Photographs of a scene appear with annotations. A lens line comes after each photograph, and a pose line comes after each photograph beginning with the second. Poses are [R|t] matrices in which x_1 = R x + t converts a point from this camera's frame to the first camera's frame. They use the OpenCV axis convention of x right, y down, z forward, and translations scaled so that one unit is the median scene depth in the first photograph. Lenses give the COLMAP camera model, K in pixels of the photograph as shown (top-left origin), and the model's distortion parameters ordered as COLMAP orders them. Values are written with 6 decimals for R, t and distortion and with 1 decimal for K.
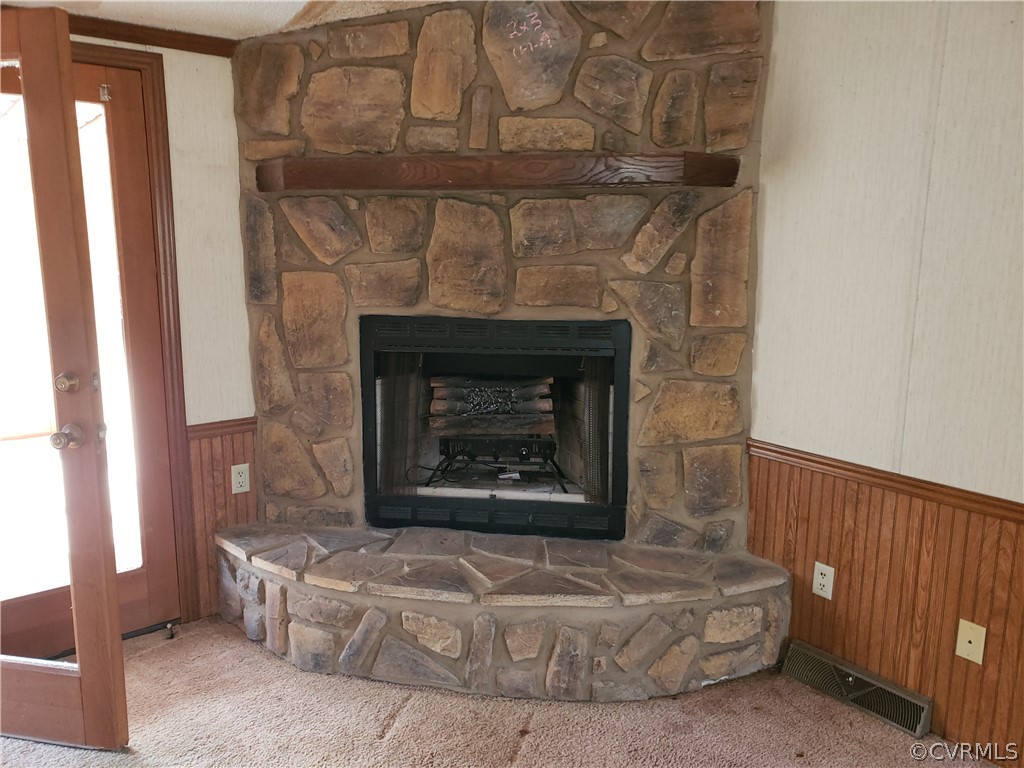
lens RADIAL K [[753.6, 0, 515.0], [0, 753.6, 371.1], [0, 0, 1]] dist [0.013406, -0.004038]
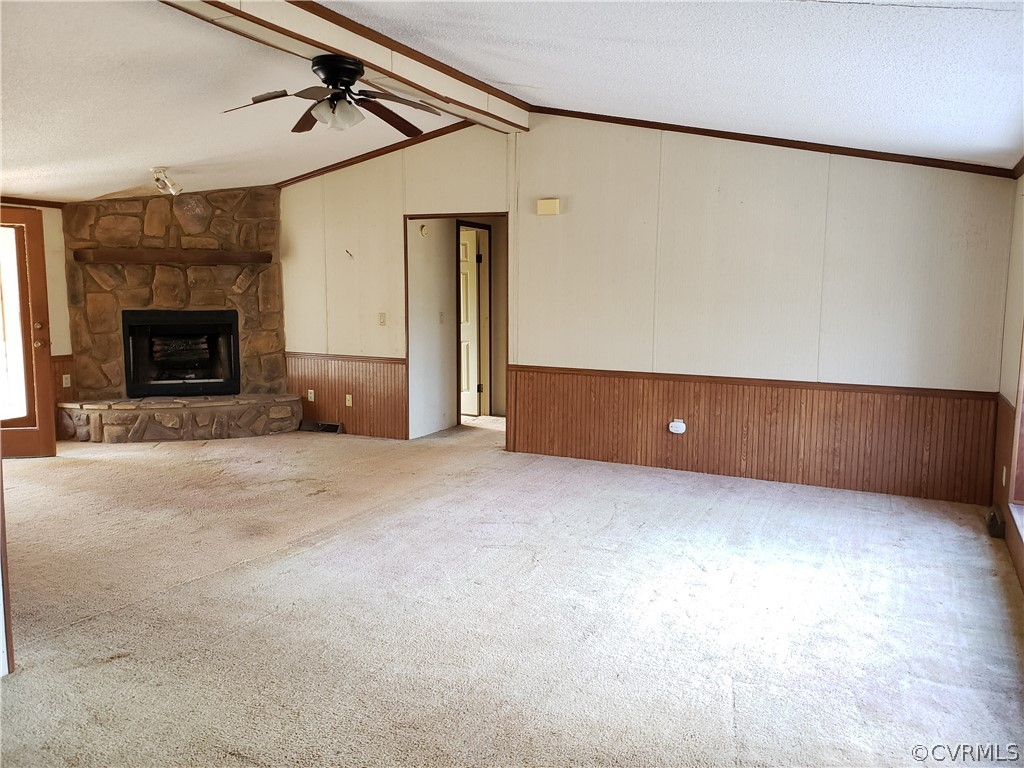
lens RADIAL K [[753.6, 0, 515.0], [0, 753.6, 371.1], [0, 0, 1]] dist [0.013406, -0.004038]
pose [[0.894143, -0.051298, 0.444833, -0.175863], [0.074851, 0.996562, -0.035531, 0.328272], [-0.441481, 0.065065, 0.894908, -1.894656]]
